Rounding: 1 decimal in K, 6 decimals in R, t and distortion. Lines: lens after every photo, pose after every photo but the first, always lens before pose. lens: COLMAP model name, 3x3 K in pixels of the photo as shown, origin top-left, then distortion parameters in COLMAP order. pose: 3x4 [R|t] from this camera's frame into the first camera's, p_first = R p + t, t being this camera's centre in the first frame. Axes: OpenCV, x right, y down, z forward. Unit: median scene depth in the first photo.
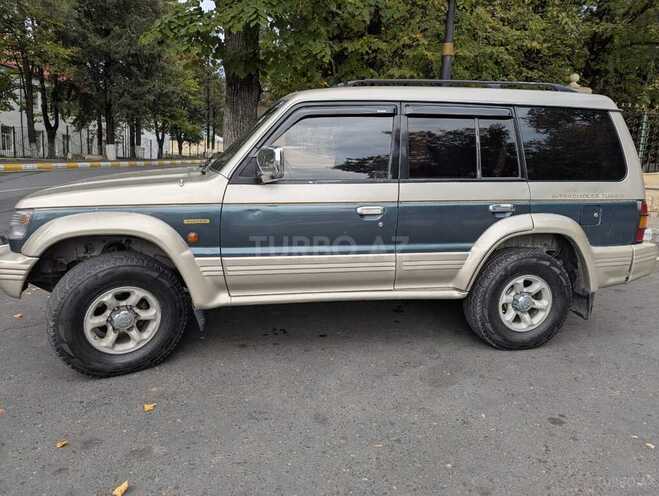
lens RADIAL K [[456.2, 0, 311.6], [0, 456.2, 251.8], [0, 0, 1]] dist [0.053124, -0.041057]
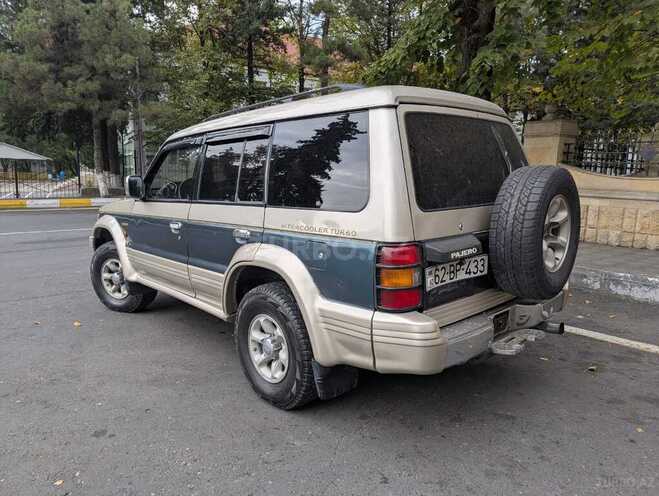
lens RADIAL K [[456.2, 0, 328.9], [0, 456.2, 245.7], [0, 0, 1]] dist [0.053124, -0.041057]
pose [[0.529966, 0.106545, -0.841299, 1.280335], [-0.136876, 0.989815, 0.039131, -0.131806], [0.836900, 0.094415, 0.539152, 0.646251]]
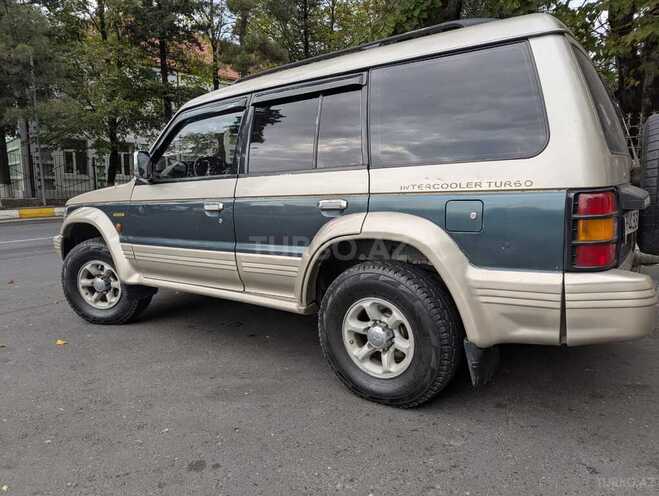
lens RADIAL K [[456.2, 0, 325.9], [0, 456.2, 249.9], [0, 0, 1]] dist [0.053124, -0.041057]
pose [[0.689043, 0.064229, -0.721869, 0.959456], [-0.086288, 0.996250, 0.006277, -0.022908], [0.719565, 0.057963, 0.692002, 0.459127]]
